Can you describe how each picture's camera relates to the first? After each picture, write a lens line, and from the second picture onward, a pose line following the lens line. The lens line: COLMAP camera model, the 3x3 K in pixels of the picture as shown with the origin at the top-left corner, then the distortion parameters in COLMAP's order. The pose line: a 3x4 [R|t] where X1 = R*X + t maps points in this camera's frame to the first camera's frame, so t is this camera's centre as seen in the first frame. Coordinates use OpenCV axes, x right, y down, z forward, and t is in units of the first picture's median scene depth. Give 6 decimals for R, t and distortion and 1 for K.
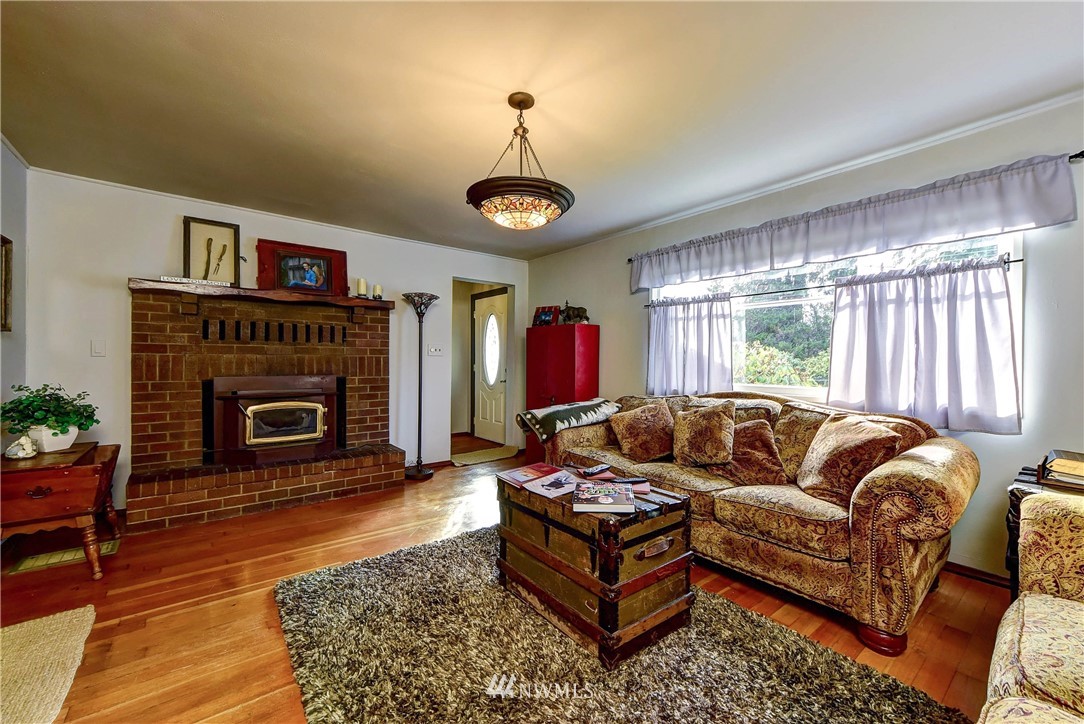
lens RADIAL K [[430.0, 0, 539.7], [0, 430.0, 362.9], [0, 0, 1]] dist [0.003118, -0.000100]
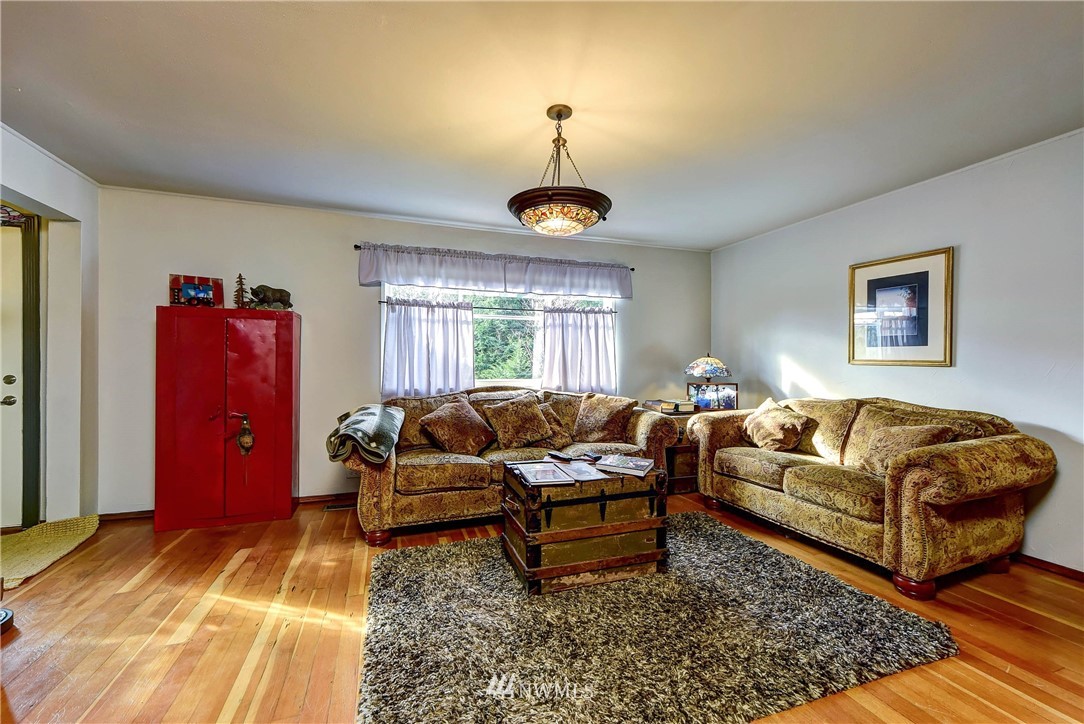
lens RADIAL K [[446.0, 0, 540.2], [0, 446.0, 360.6], [0, 0, 1]] dist [0.002753, -0.000365]
pose [[0.323751, -0.003116, 0.946137, -0.702739], [0.000405, 0.999995, 0.003154, -0.009543], [-0.946142, -0.000638, 0.323750, 0.451021]]
